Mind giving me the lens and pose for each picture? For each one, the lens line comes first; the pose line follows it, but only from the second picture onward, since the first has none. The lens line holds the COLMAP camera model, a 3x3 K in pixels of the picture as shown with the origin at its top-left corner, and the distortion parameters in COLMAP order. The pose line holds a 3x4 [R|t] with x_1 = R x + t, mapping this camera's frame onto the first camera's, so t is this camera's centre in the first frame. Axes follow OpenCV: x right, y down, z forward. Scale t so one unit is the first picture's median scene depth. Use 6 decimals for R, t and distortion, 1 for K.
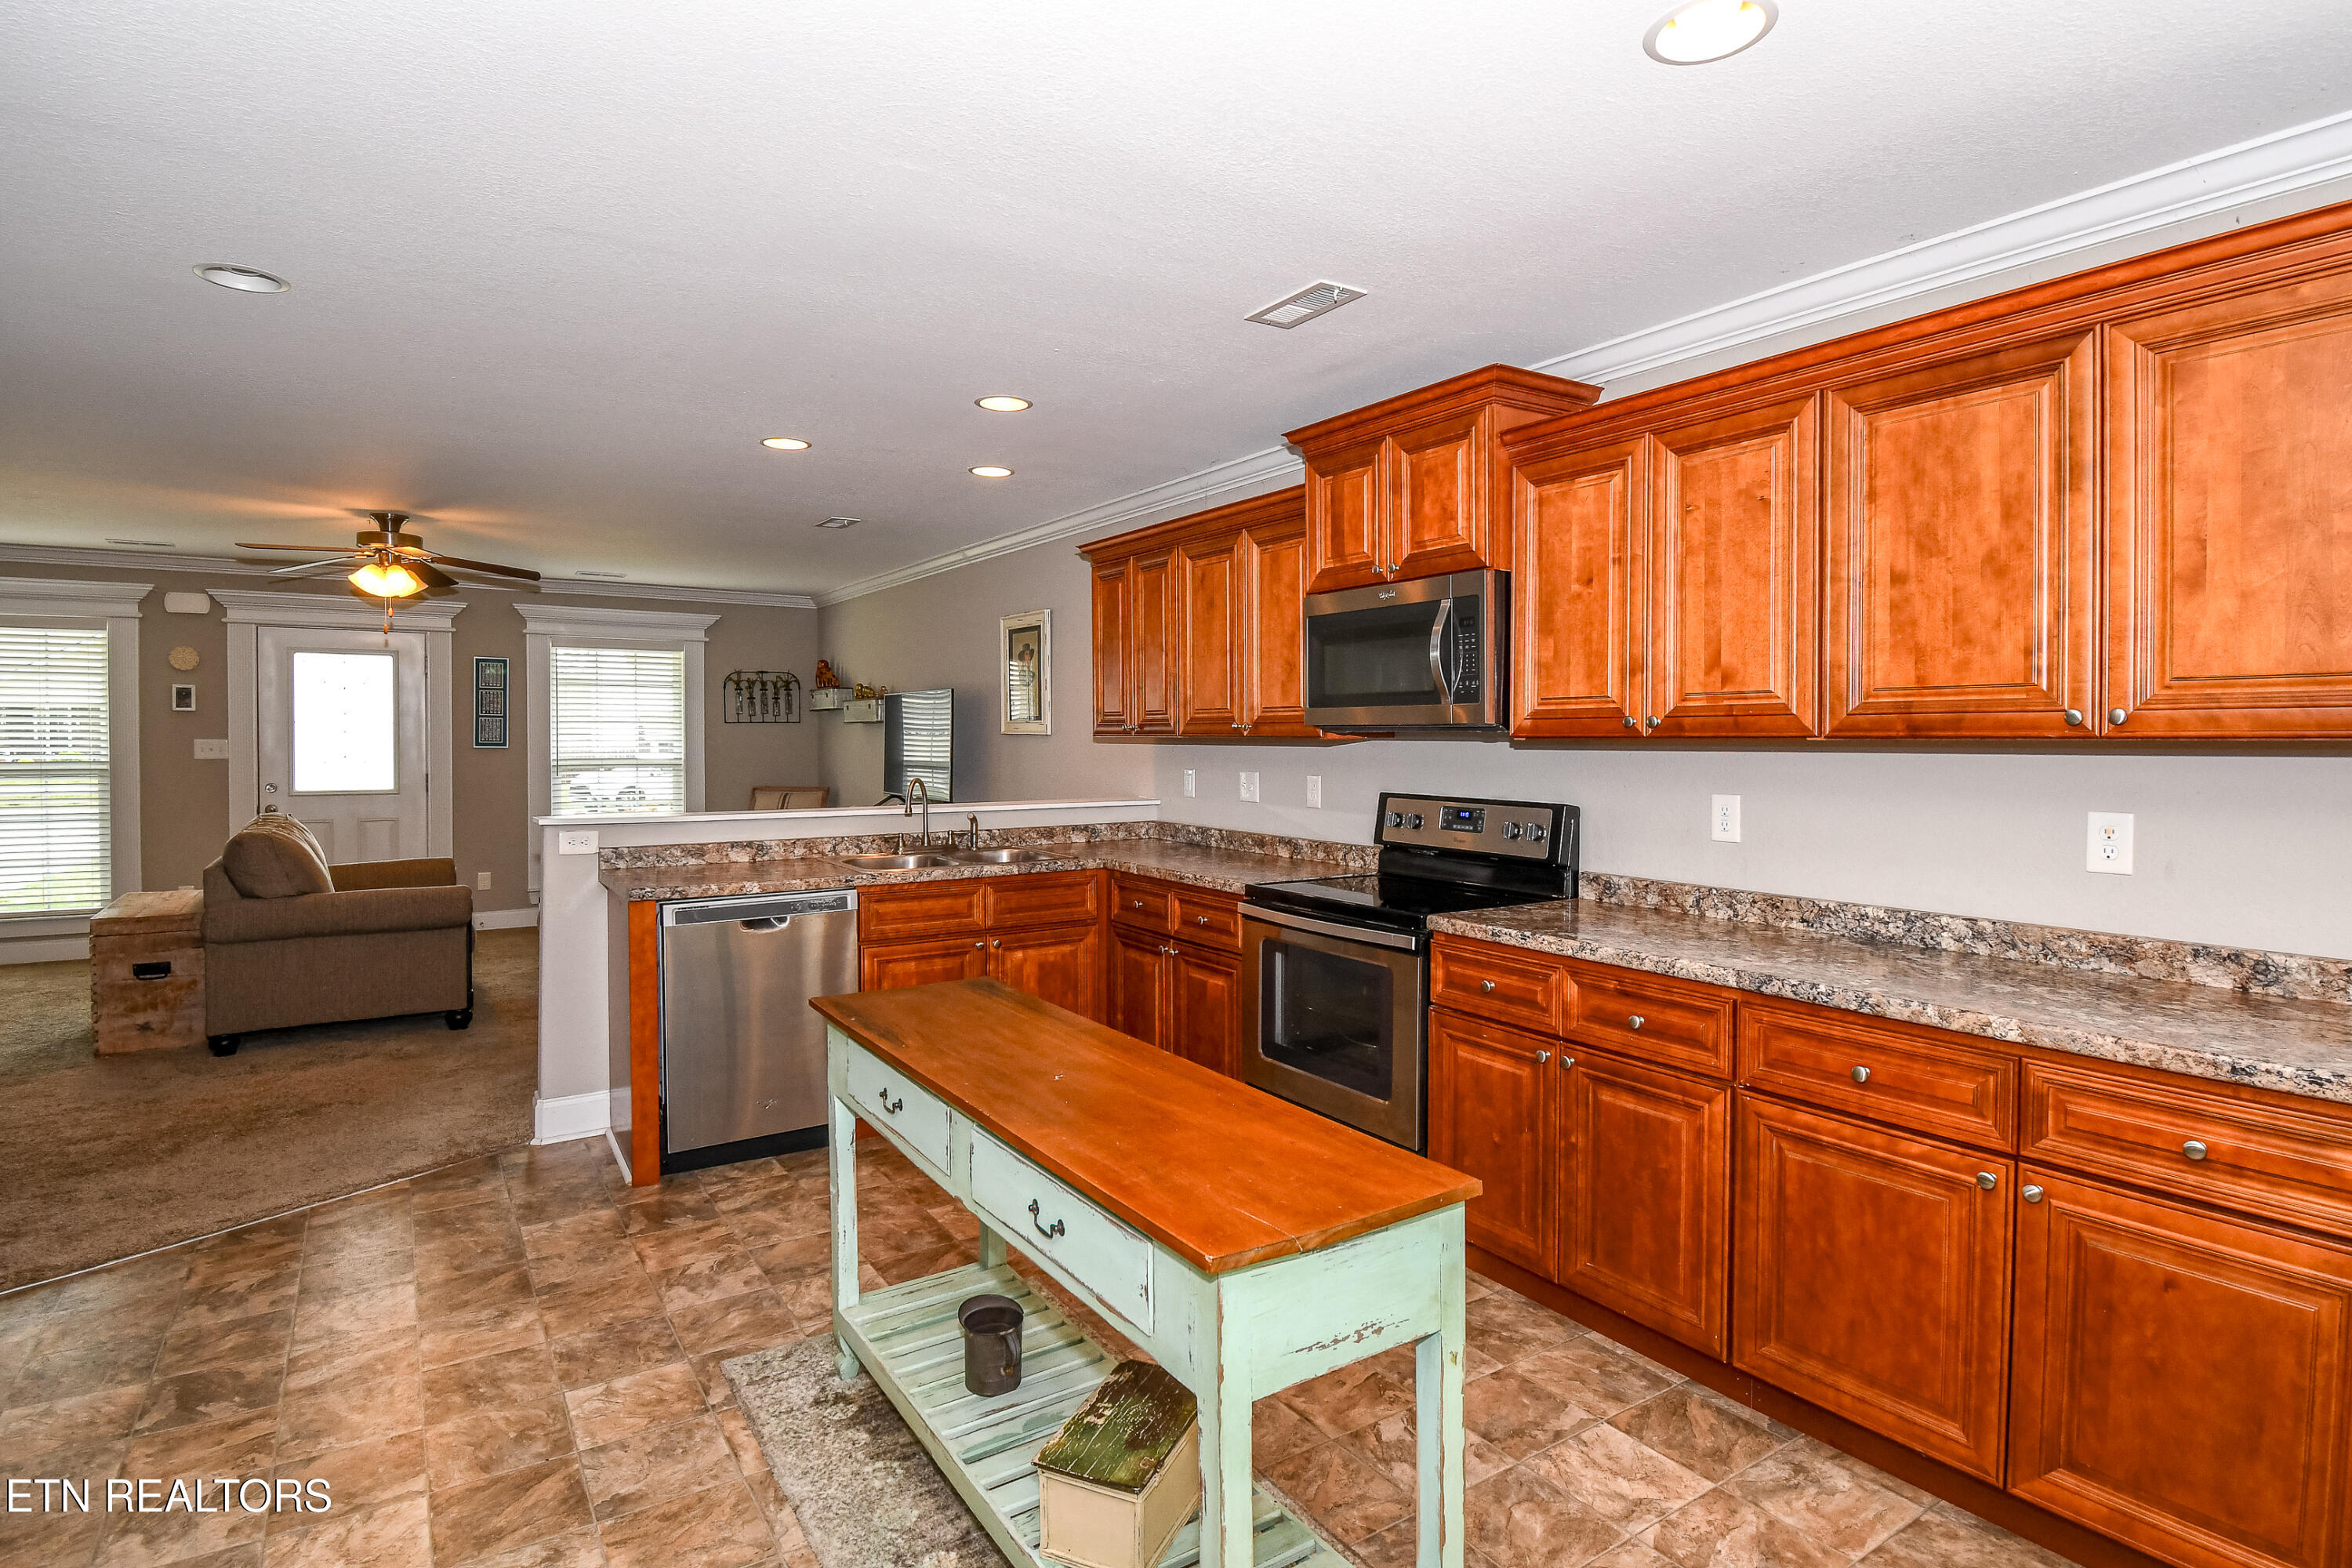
lens RADIAL K [[1191.3, 0, 1169.8], [0, 1191.3, 755.2], [0, 0, 1]] dist [0.018506, -0.026311]
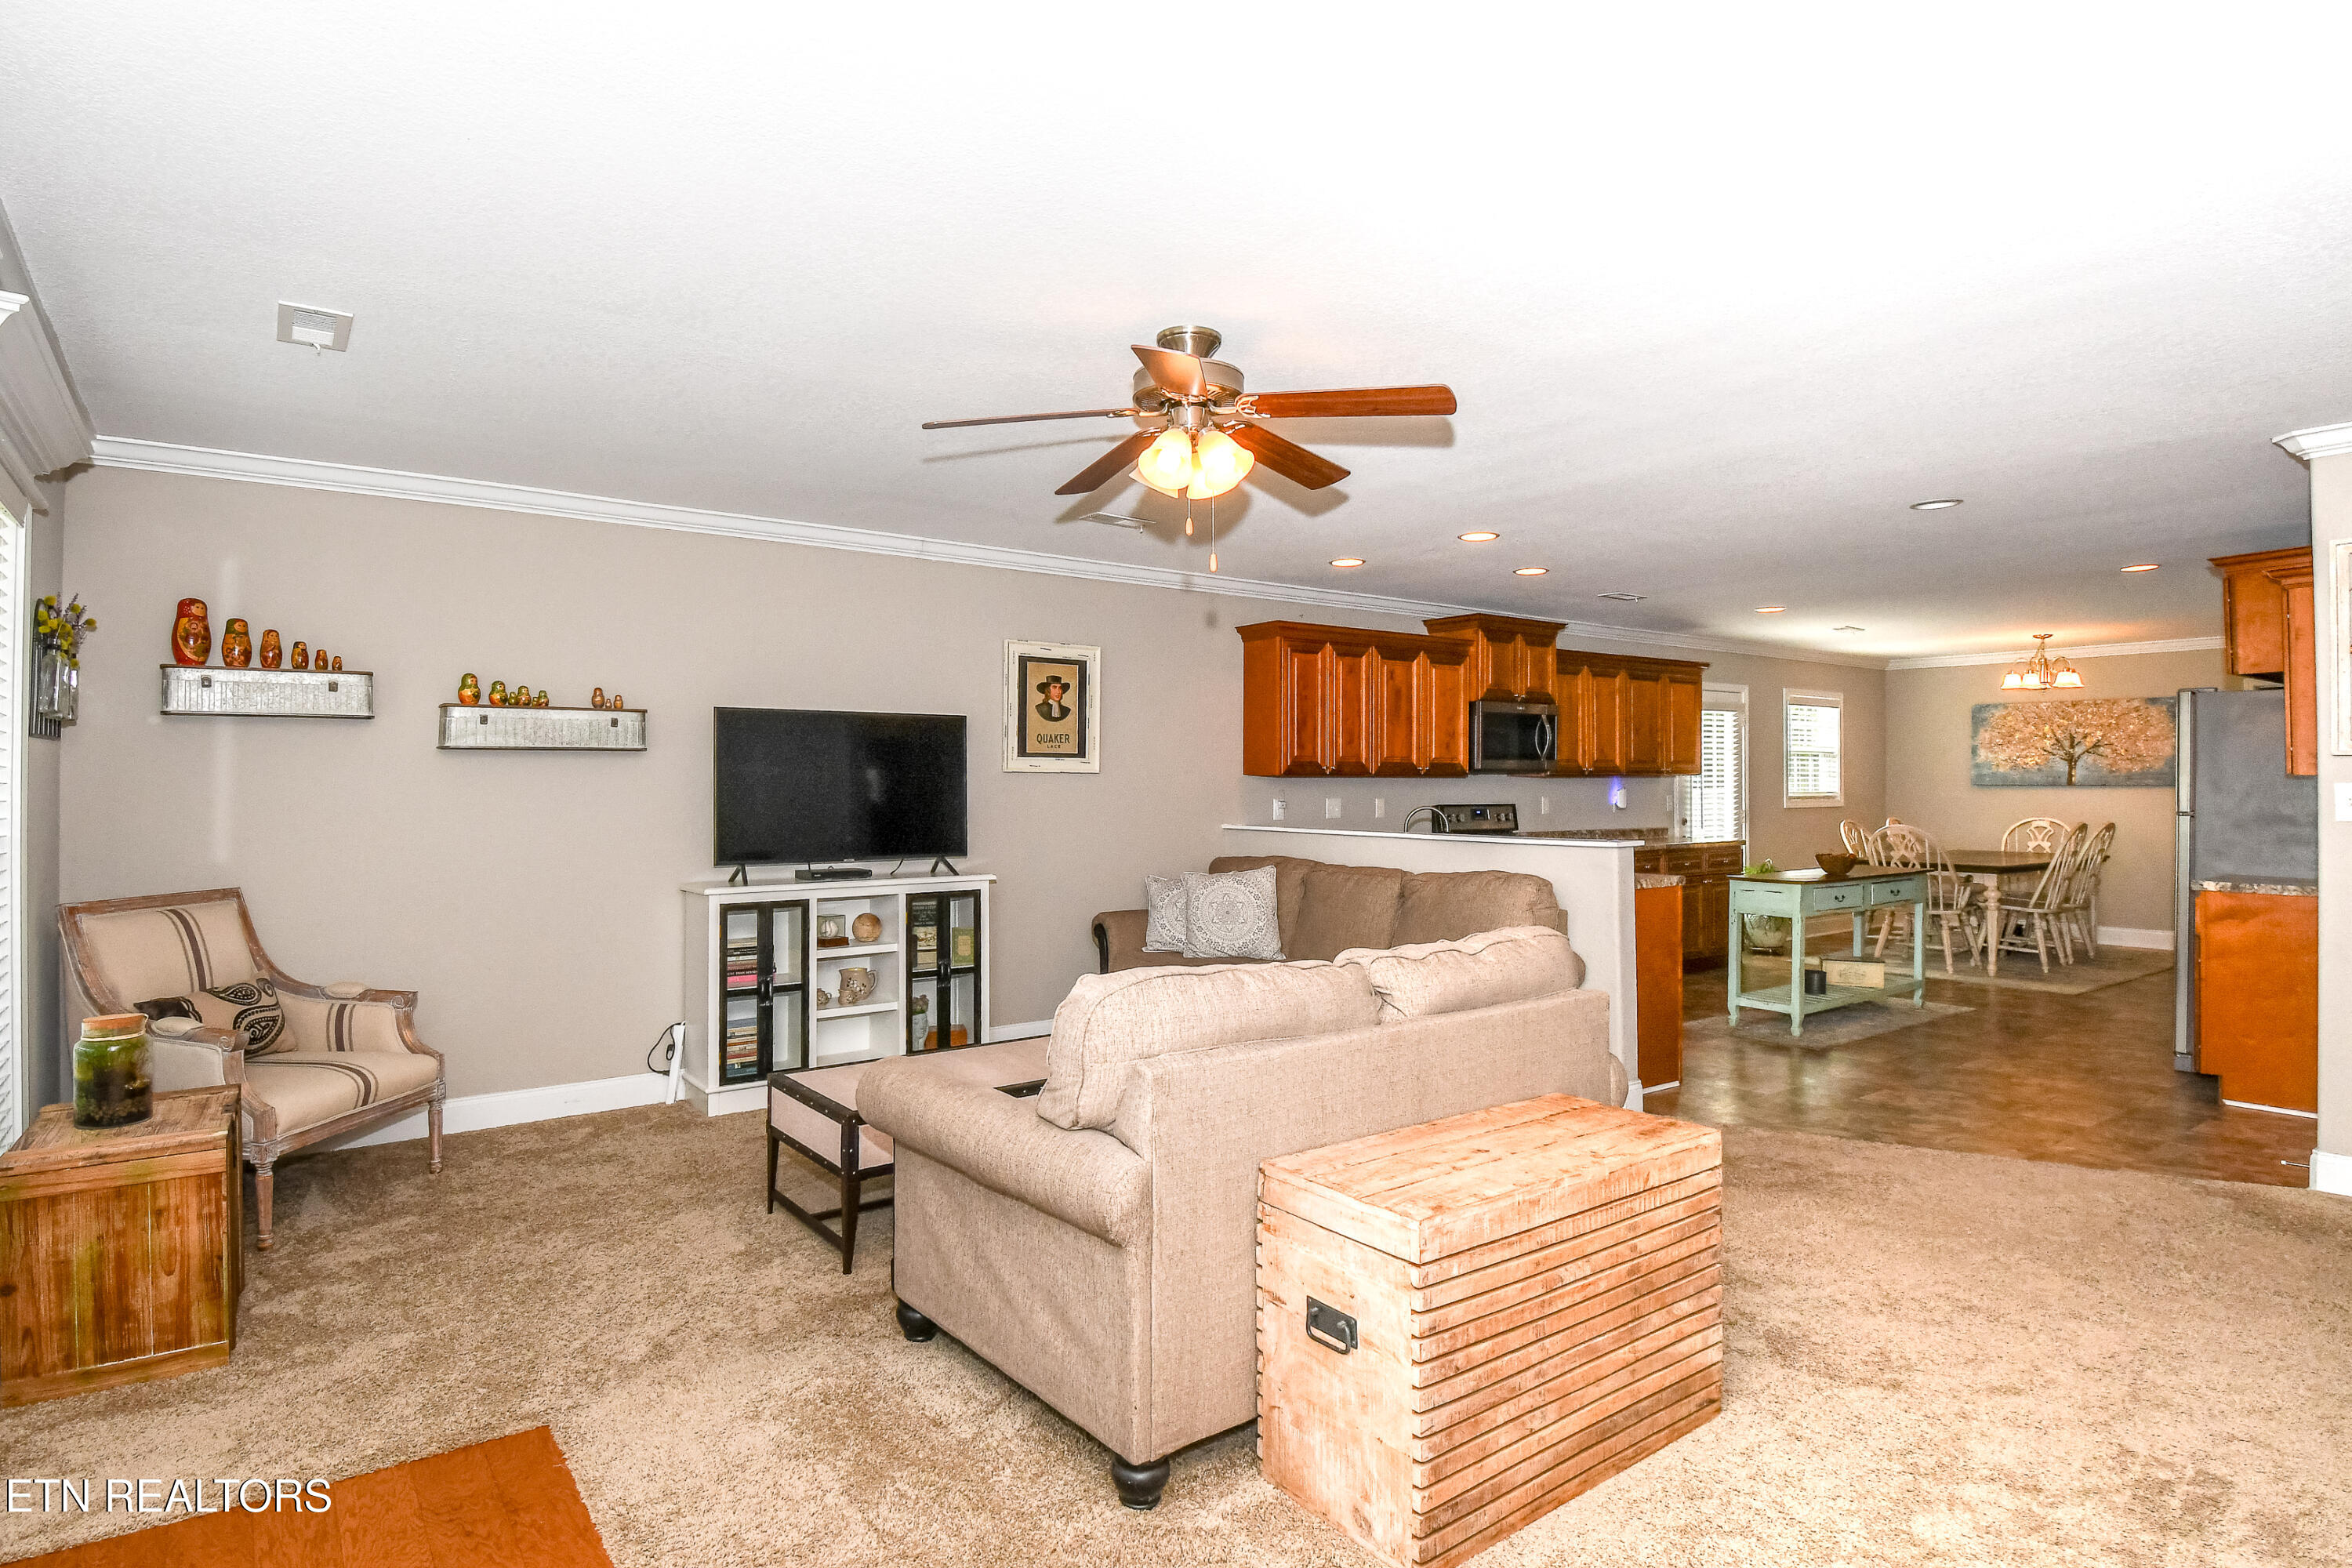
lens RADIAL K [[1236.4, 0, 1160.3], [0, 1236.4, 751.5], [0, 0, 1]] dist [0.015233, -0.028384]
pose [[-0.053808, 0.022886, 0.998289, -2.005952], [0.018104, 0.999595, -0.021940, -0.021396], [-0.998387, 0.016892, -0.054200, 1.785407]]
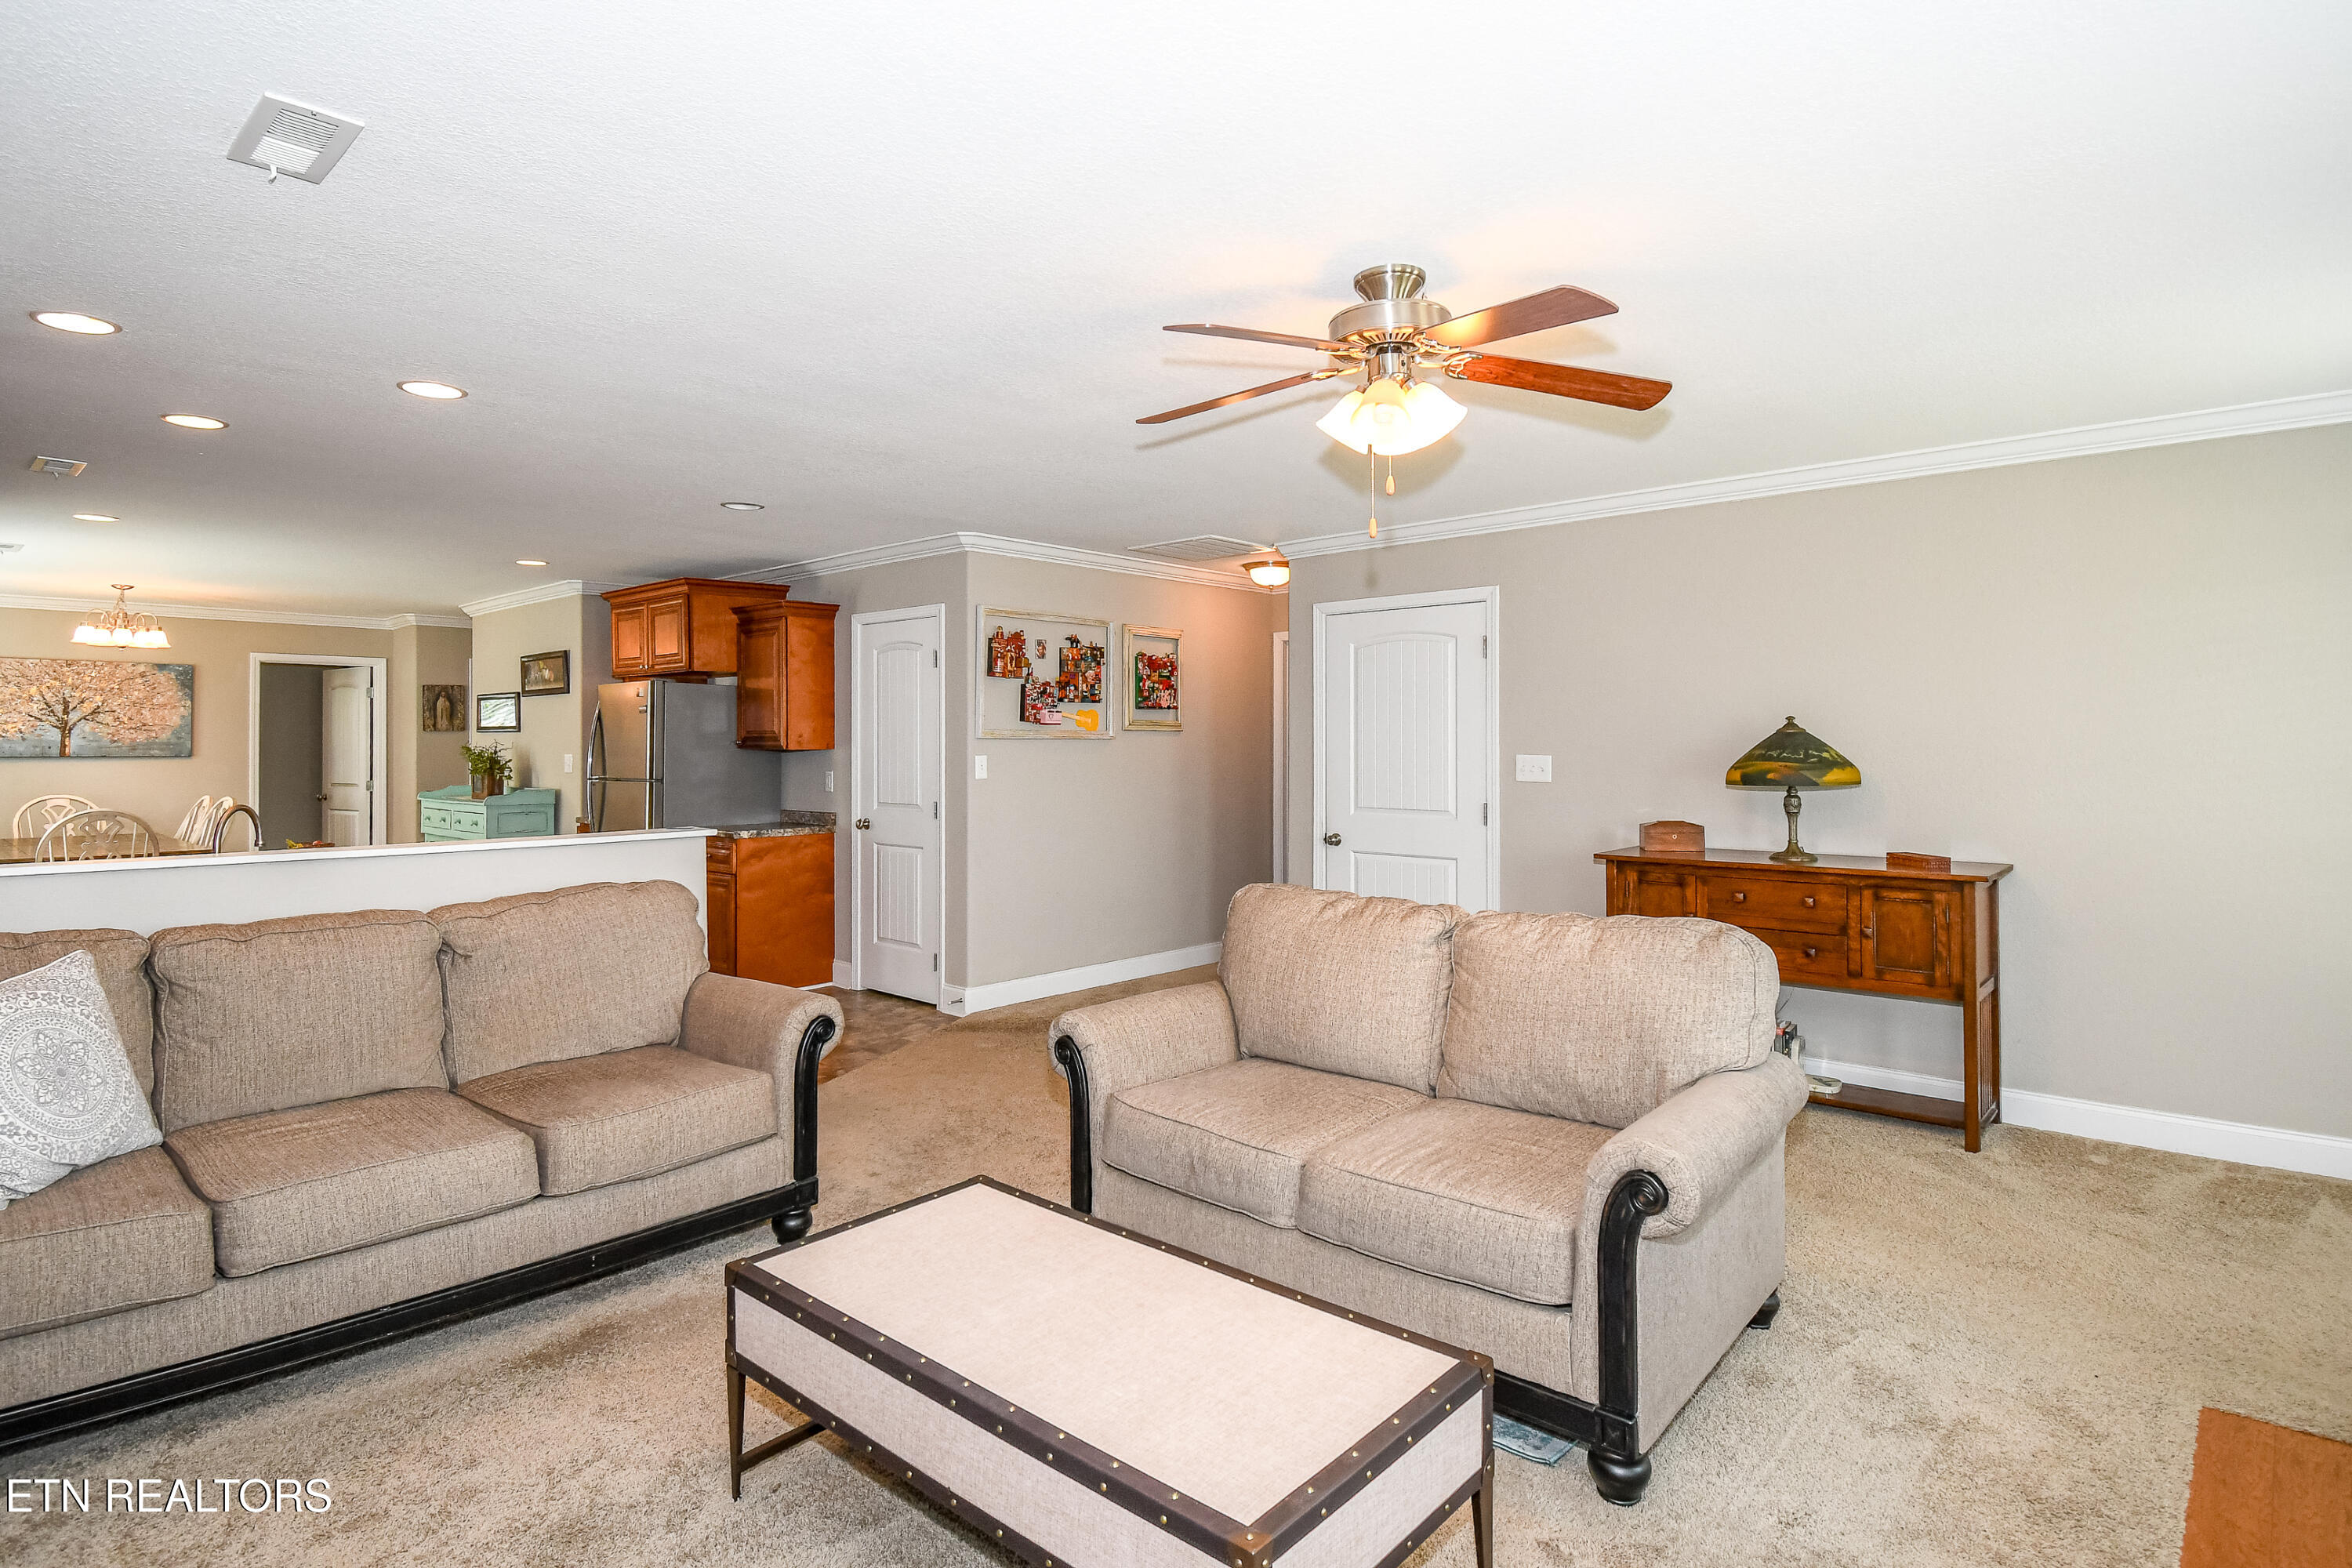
lens RADIAL K [[1236.4, 0, 1160.3], [0, 1236.4, 751.5], [0, 0, 1]] dist [0.015233, -0.028384]
pose [[-0.969652, 0.000870, -0.244490, -0.746720], [-0.004868, 0.999727, 0.022862, -0.046828], [0.244443, 0.023358, -0.969382, 2.484605]]
